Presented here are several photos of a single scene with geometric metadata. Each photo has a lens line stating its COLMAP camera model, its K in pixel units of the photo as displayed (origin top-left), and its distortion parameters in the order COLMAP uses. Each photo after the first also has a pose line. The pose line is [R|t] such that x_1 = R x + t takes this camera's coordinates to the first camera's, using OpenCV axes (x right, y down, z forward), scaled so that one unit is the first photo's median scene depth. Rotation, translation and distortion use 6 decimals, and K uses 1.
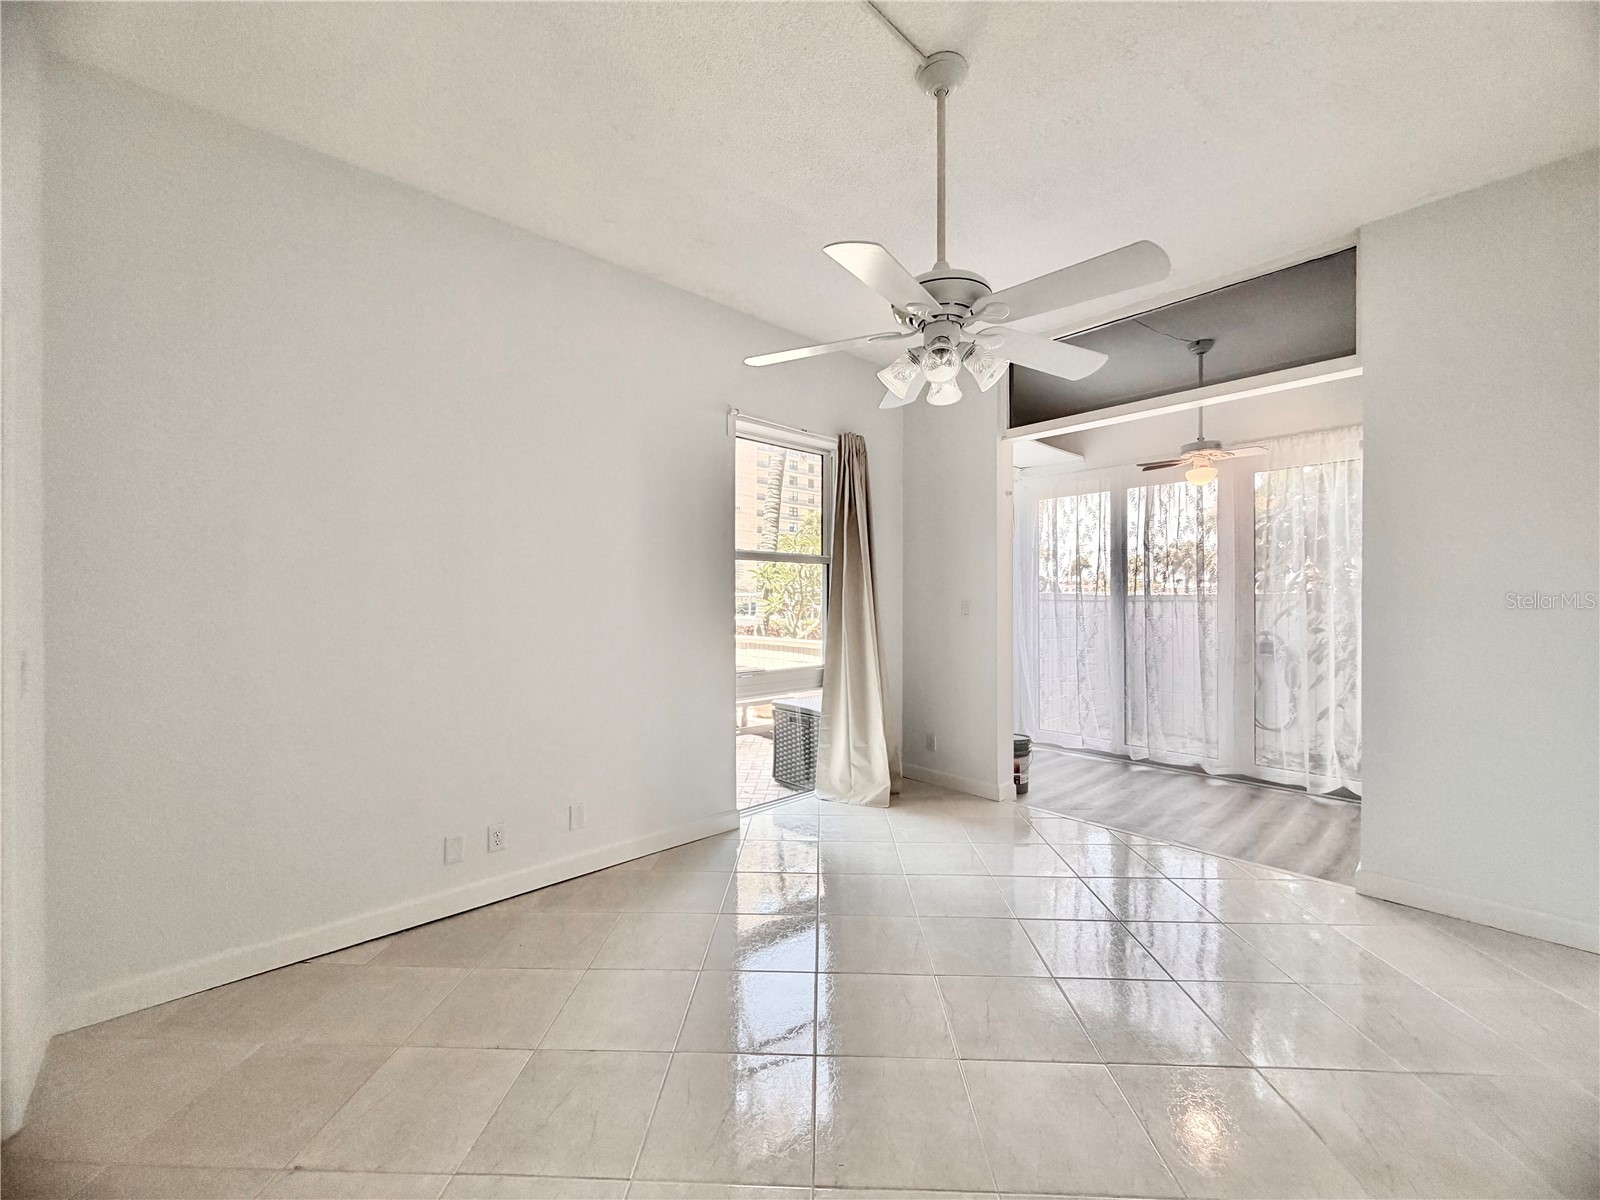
lens RADIAL K [[639.3, 0, 799.8], [0, 639.3, 603.9], [0, 0, 1]] dist [0.002328, -0.000397]
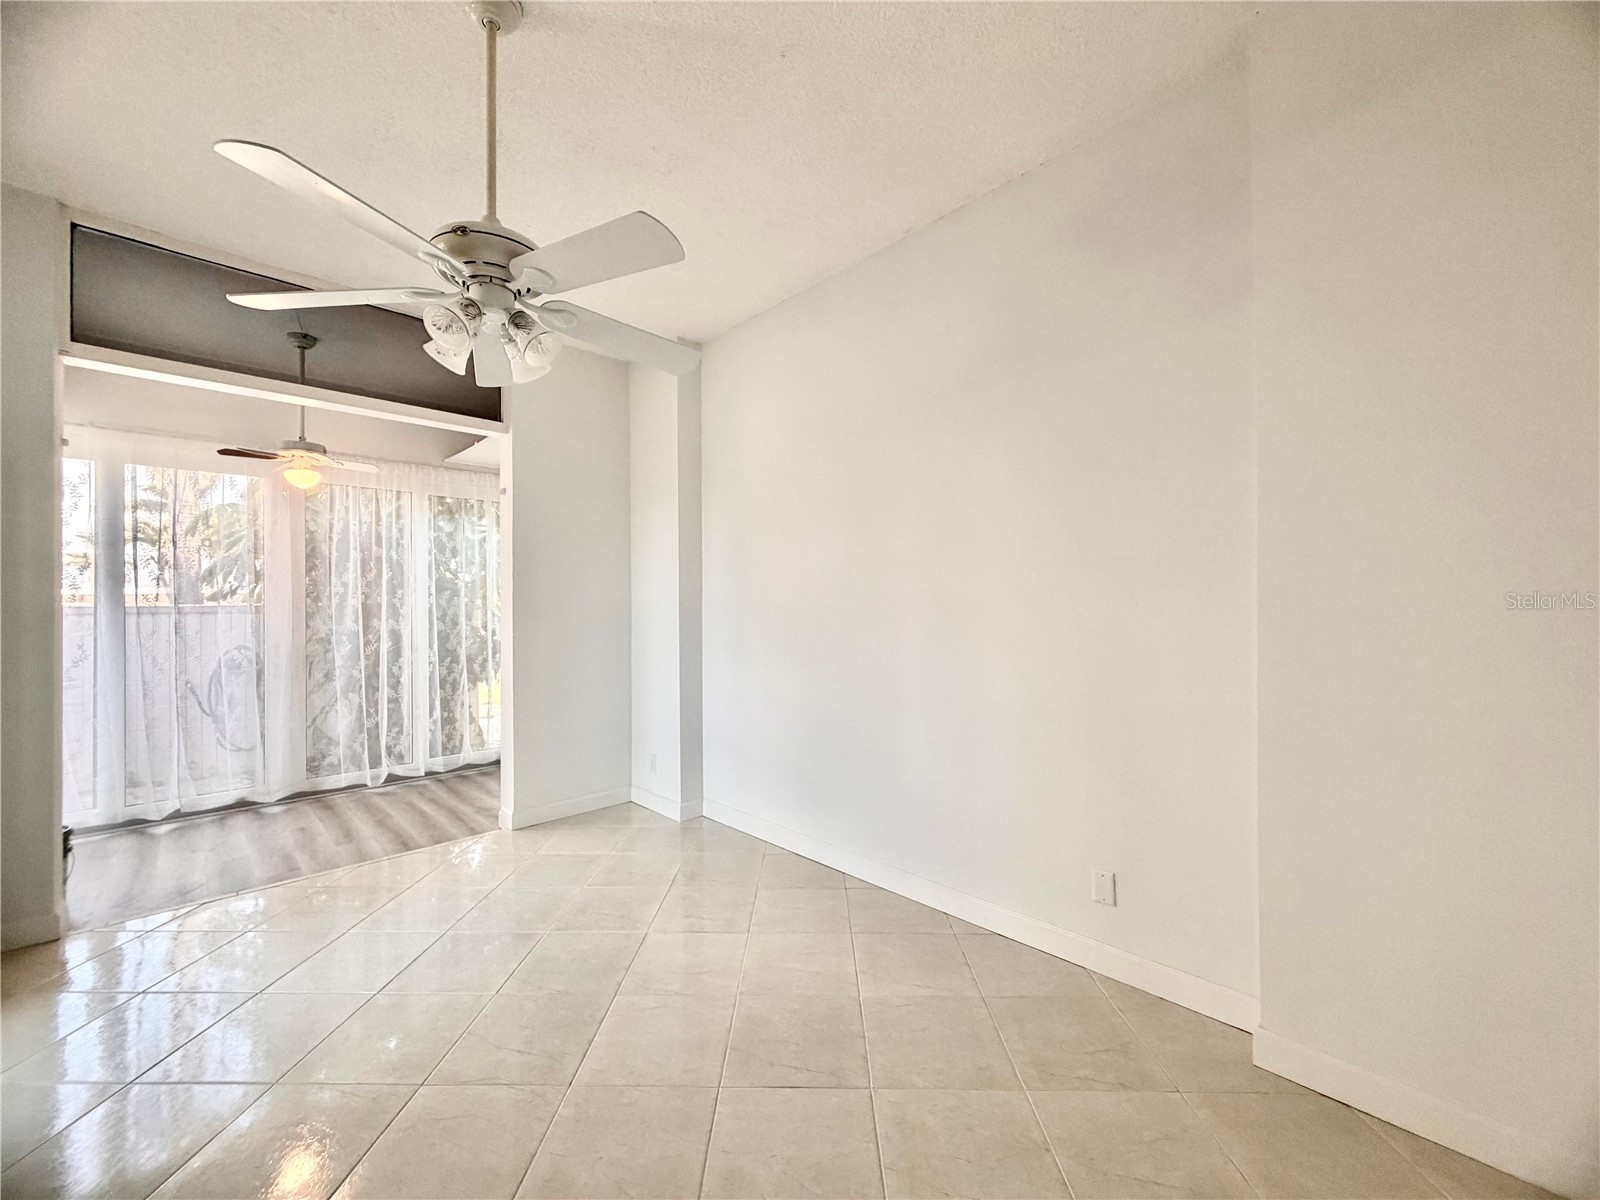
lens RADIAL K [[639.3, 0, 792.8], [0, 639.3, 600.5], [0, 0, 1]] dist [0.002328, -0.000397]
pose [[-0.008715, 0.012516, 0.999884, -0.311157], [0.017238, 0.999775, -0.012364, 0.003690], [-0.999813, 0.017128, -0.008928, 0.291184]]
